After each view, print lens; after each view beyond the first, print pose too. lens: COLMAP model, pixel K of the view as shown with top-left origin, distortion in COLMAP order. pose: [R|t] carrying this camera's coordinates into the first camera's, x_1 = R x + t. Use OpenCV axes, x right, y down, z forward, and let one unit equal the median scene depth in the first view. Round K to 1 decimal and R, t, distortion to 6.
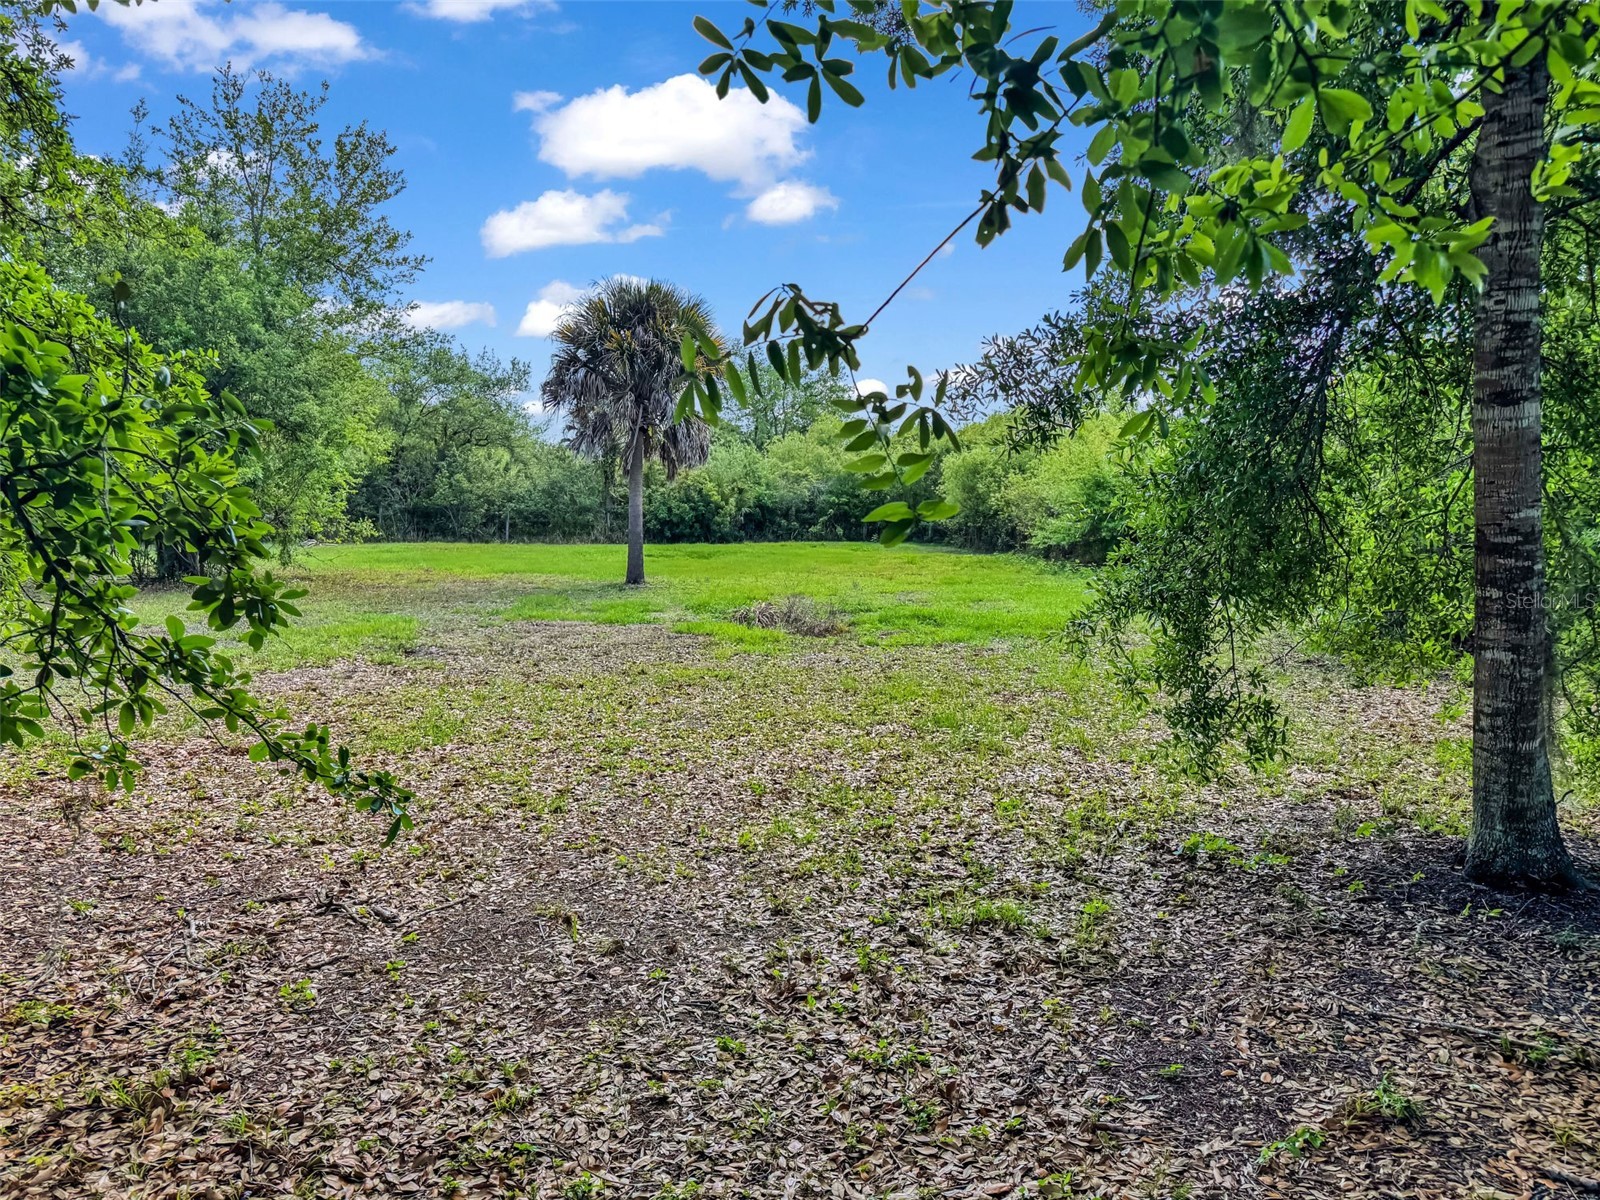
lens RADIAL K [[1126.1, 0, 810.5], [0, 1126.1, 610.7], [0, 0, 1]] dist [0.044022, -0.054451]
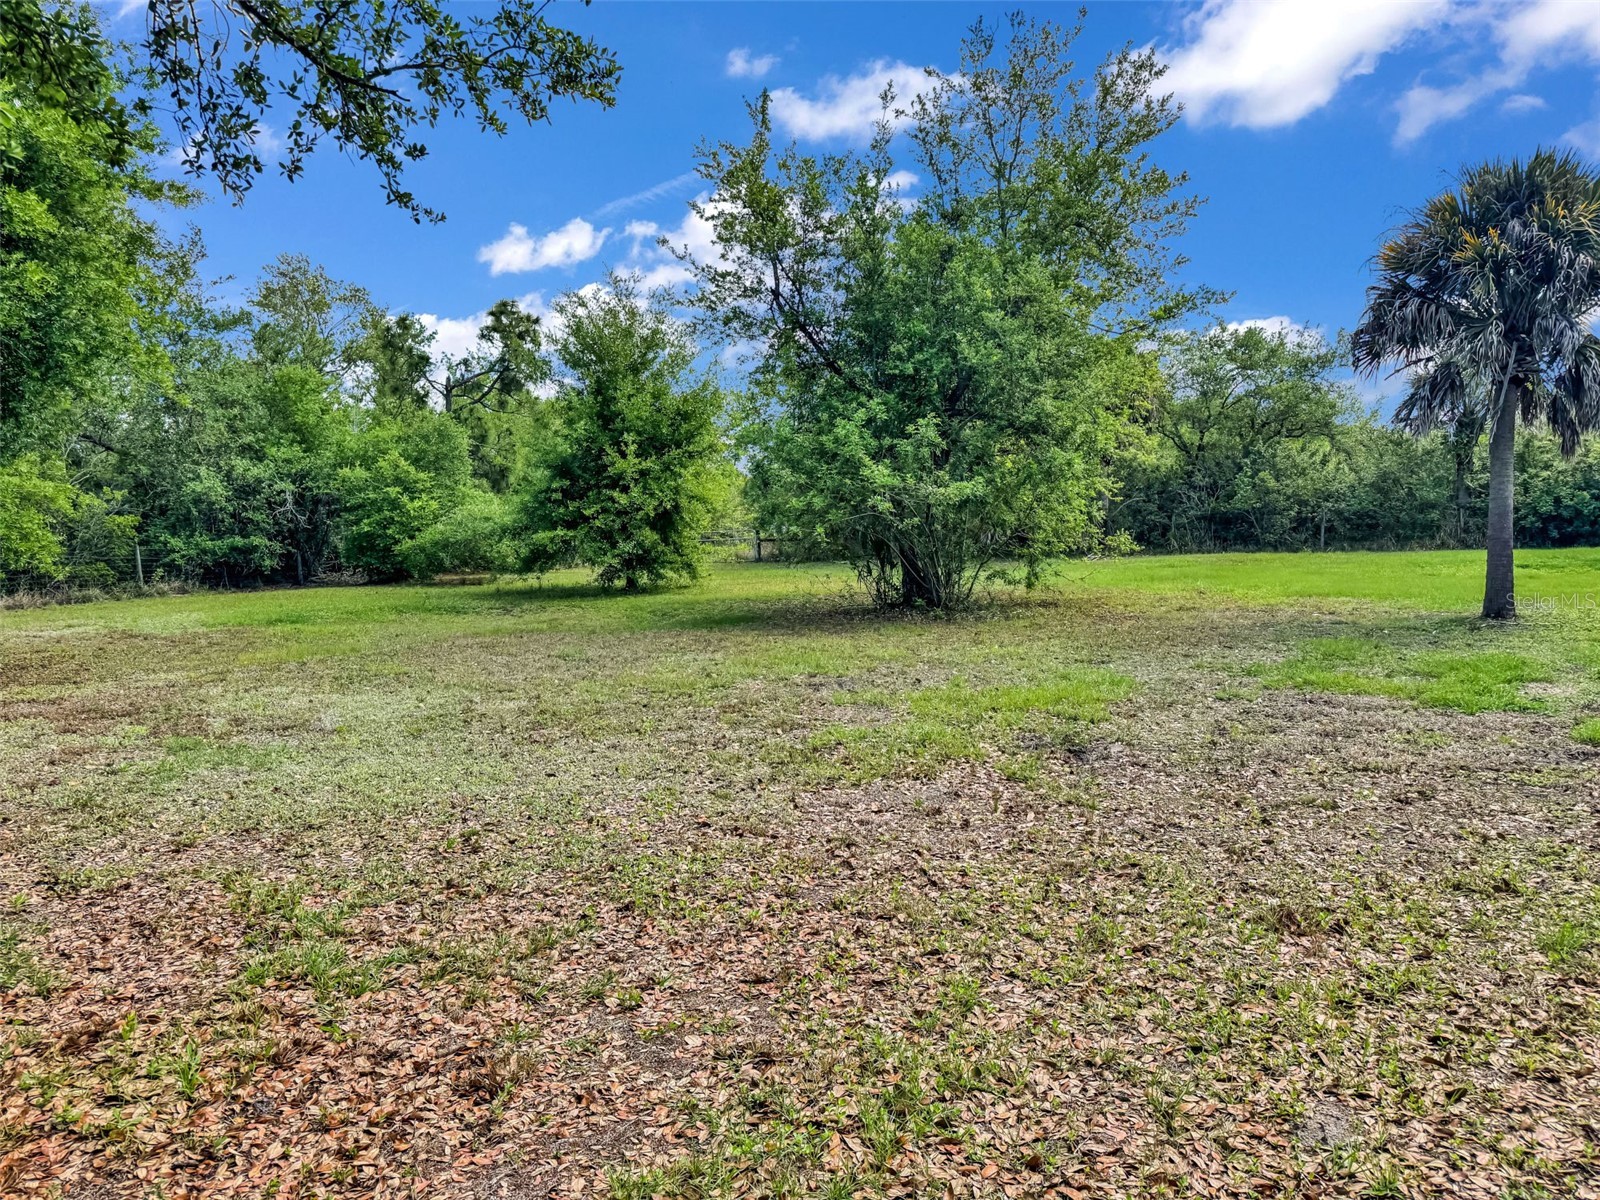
lens RADIAL K [[1126.1, 0, 810.5], [0, 1126.1, 610.7], [0, 0, 1]] dist [0.044022, -0.054451]
pose [[0.763711, 0.013268, -0.645422, -0.019682], [-0.015889, 0.999872, 0.001754, -0.012595], [0.645362, 0.008915, 0.763825, 0.132990]]
